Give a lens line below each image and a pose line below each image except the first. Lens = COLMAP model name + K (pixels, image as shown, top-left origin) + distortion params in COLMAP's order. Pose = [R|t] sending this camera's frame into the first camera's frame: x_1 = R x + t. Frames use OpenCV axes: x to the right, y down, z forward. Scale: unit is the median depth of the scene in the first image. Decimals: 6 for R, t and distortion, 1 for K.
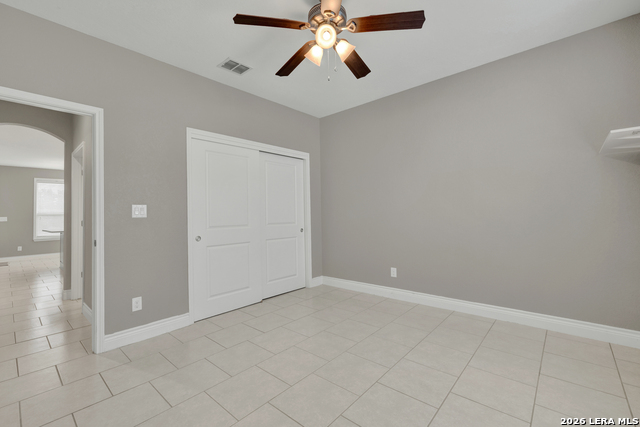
lens RADIAL K [[278.7, 0, 318.0], [0, 278.7, 214.9], [0, 0, 1]] dist [0.011365, 0.000169]
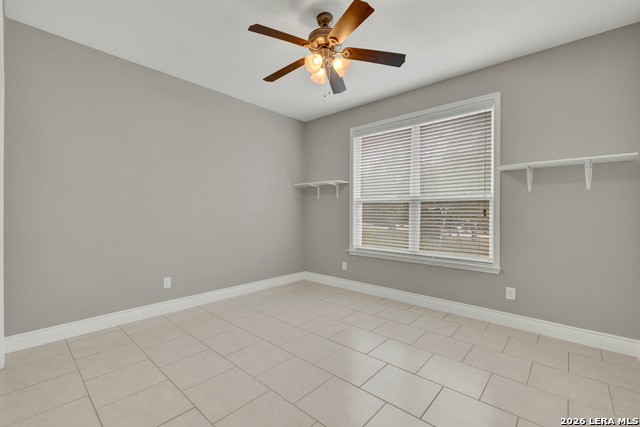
lens RADIAL K [[278.7, 0, 324.0], [0, 278.7, 215.2], [0, 0, 1]] dist [0.011365, 0.000169]
pose [[-0.006069, 0.015296, 0.999865, -0.754469], [-0.003630, 0.999876, -0.015318, 0.018523], [-0.999975, -0.003723, -0.006013, 0.686602]]
